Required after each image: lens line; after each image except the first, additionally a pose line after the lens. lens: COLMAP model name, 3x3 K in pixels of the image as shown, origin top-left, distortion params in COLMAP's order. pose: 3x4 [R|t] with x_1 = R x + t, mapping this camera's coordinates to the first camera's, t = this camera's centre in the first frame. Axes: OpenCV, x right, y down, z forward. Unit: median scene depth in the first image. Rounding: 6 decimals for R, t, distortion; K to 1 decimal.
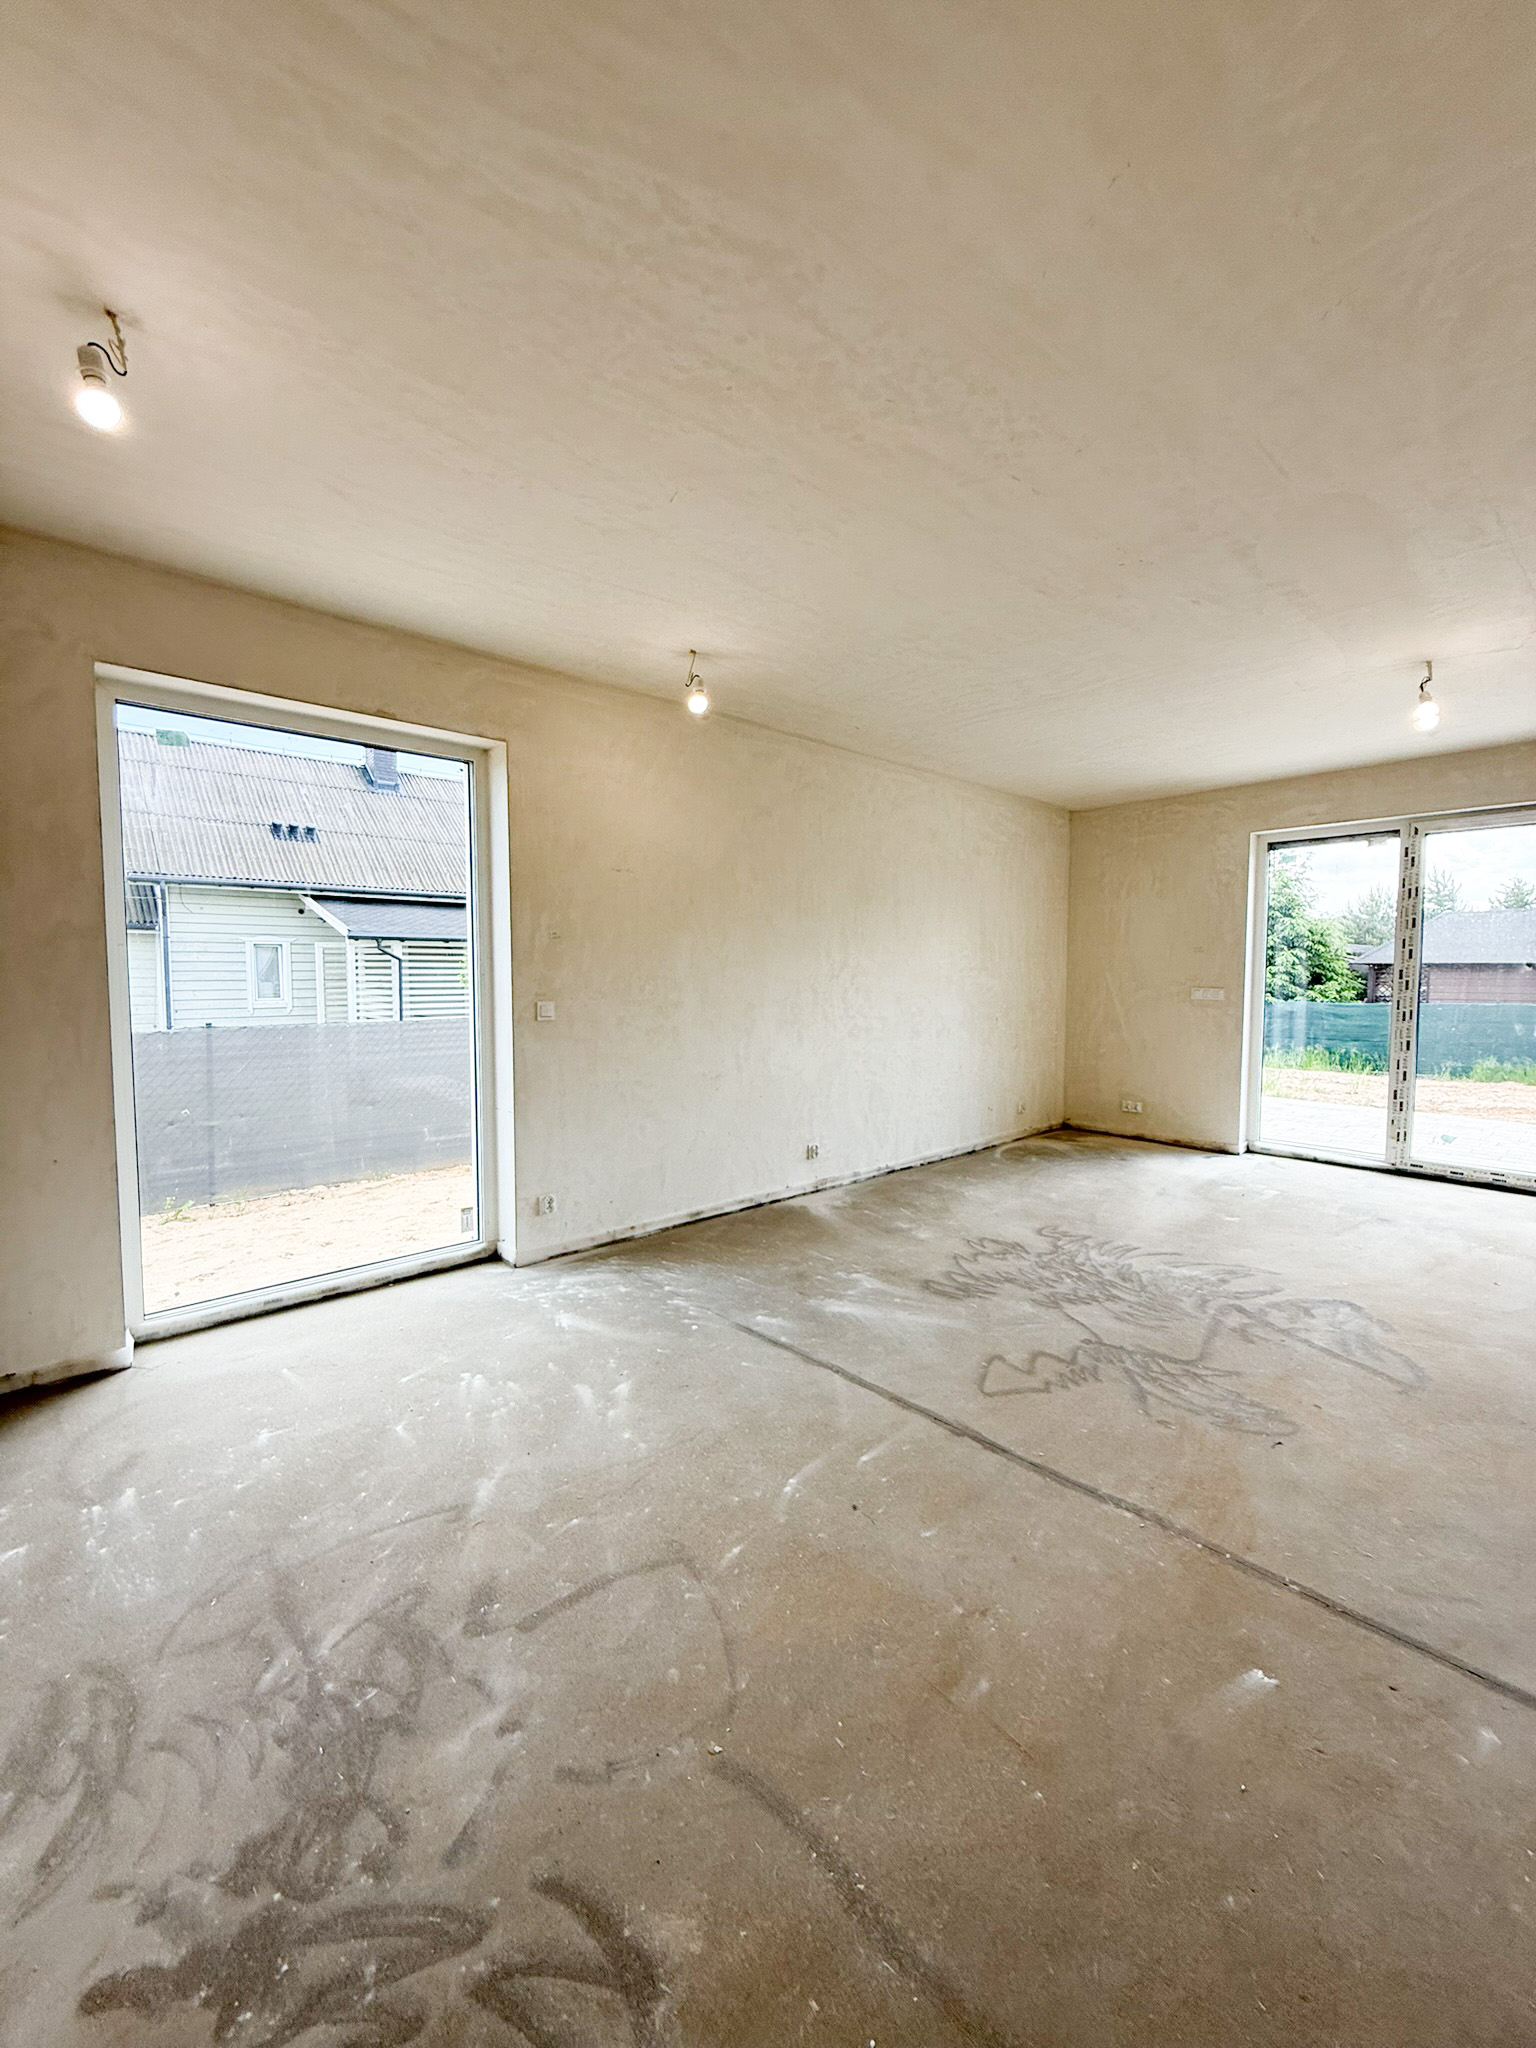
lens RADIAL K [[815.8, 0, 772.0], [0, 815.8, 1018.9], [0, 0, 1]] dist [-0.001034, 0.000631]
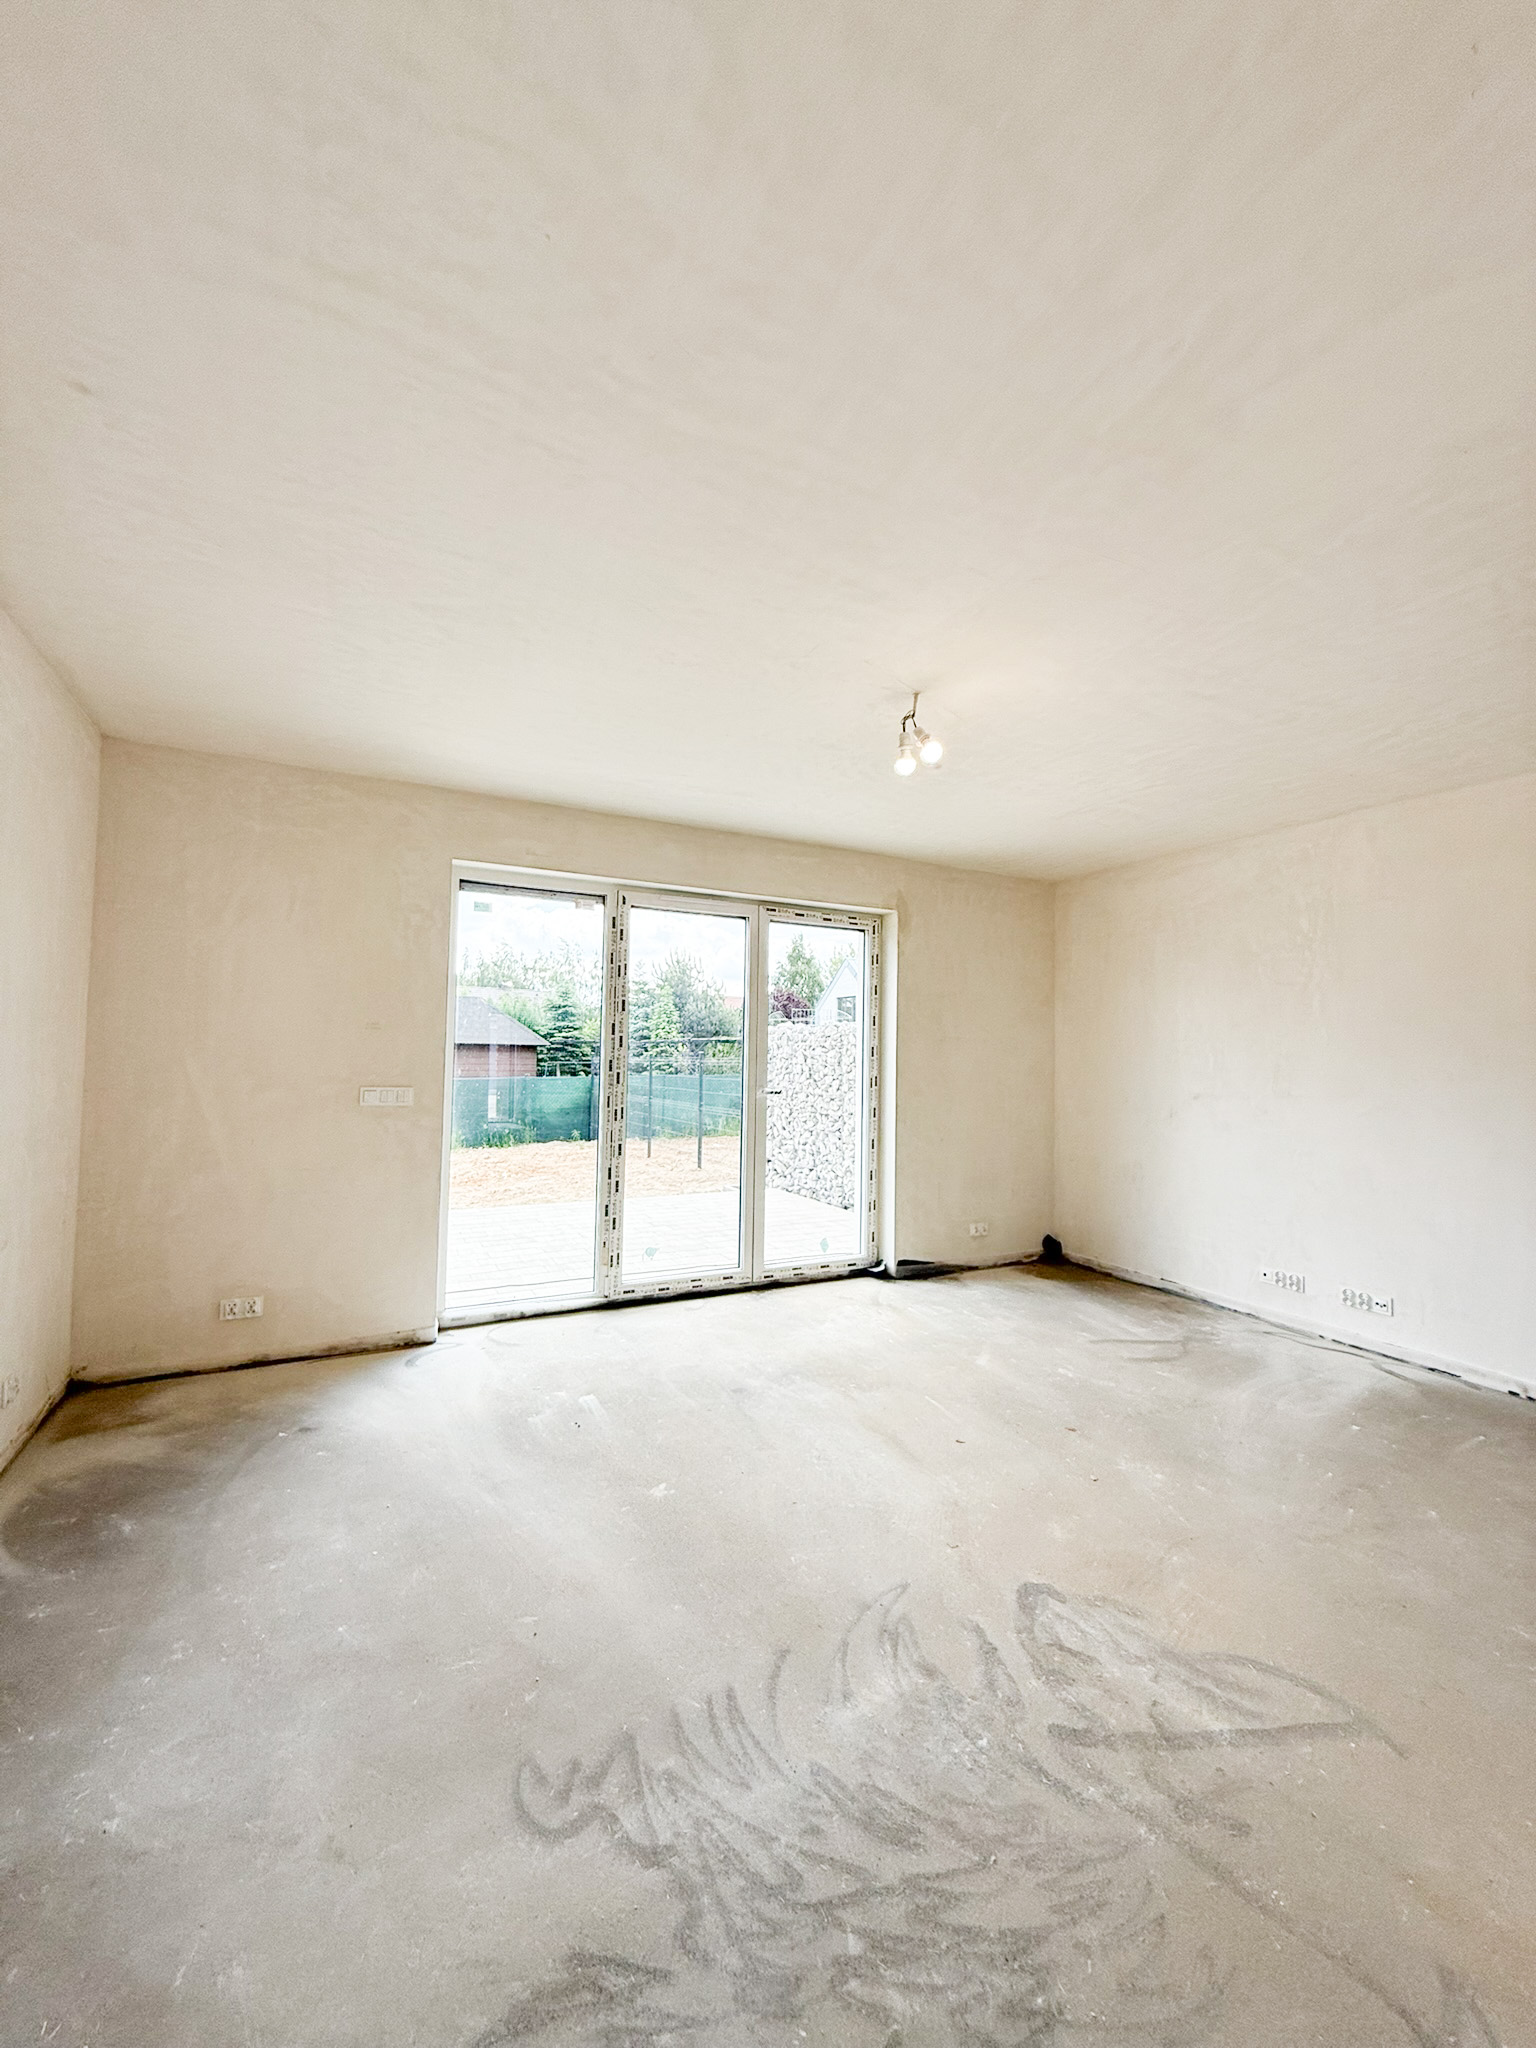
lens RADIAL K [[815.8, 0, 769.2], [0, 815.8, 1016.0], [0, 0, 1]] dist [-0.001034, 0.000631]
pose [[0.258099, 0.047247, 0.964962, -0.002834], [0.039197, 0.997469, -0.059323, -0.087071], [-0.965323, 0.053134, 0.255594, 1.103284]]
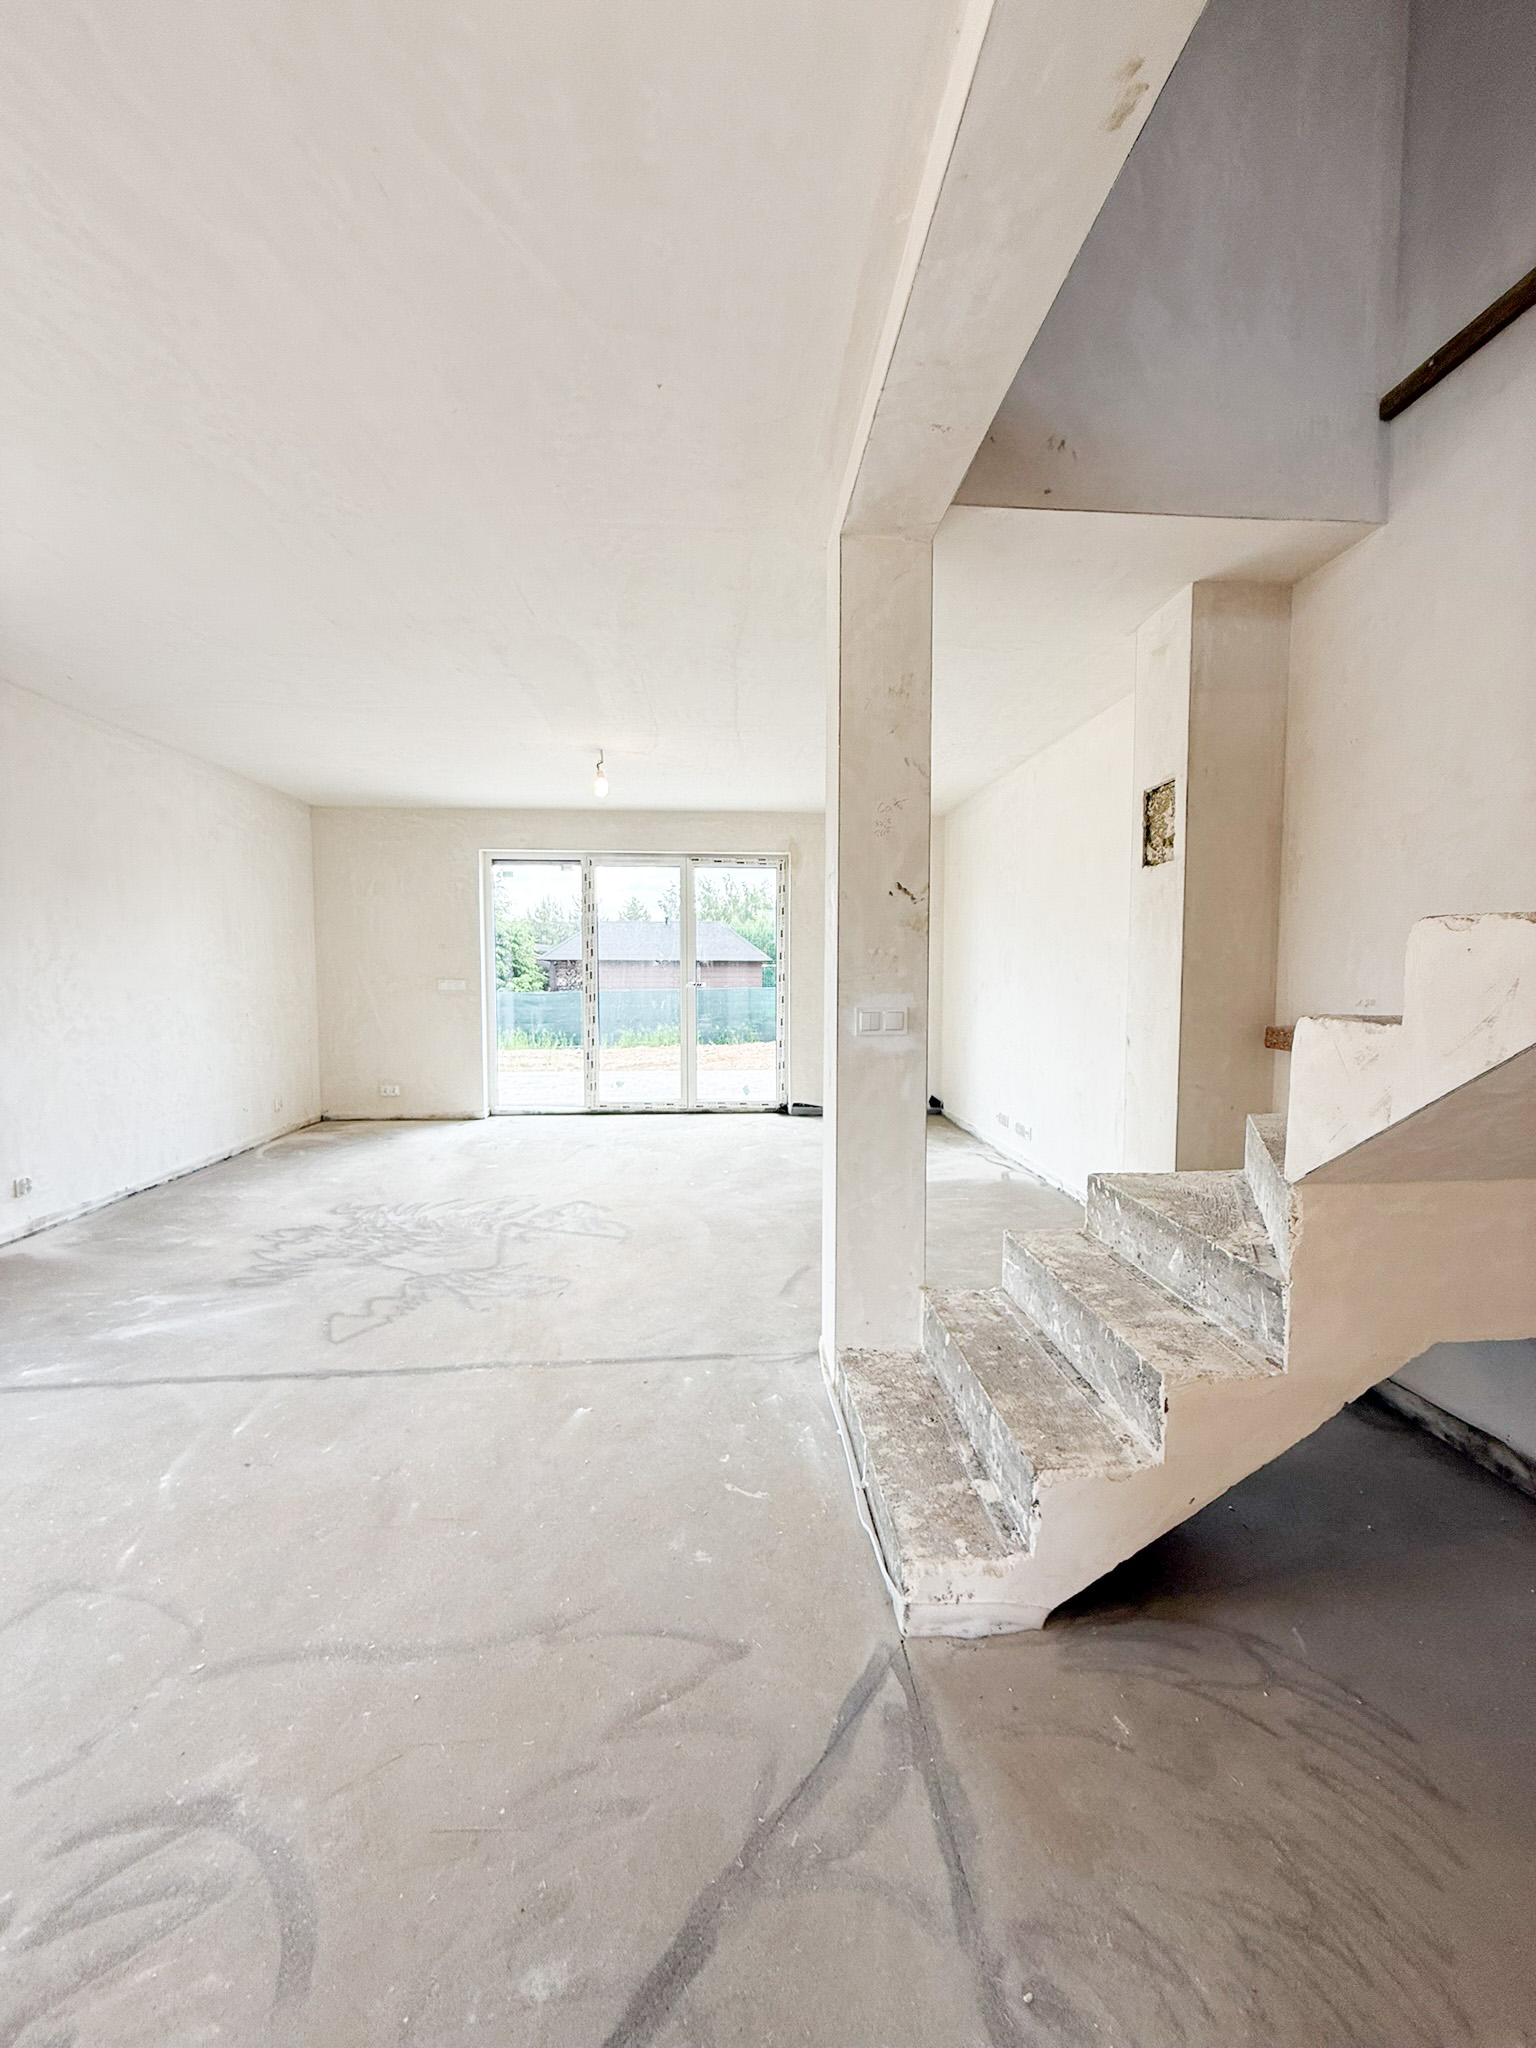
lens RADIAL K [[815.8, 0, 772.1], [0, 815.8, 1019.5], [0, 0, 1]] dist [-0.001034, 0.000631]
pose [[0.617482, -0.050393, 0.784969, -0.190416], [0.045282, 0.998568, 0.028484, 0.012243], [-0.785280, 0.017957, 0.618880, -0.141188]]
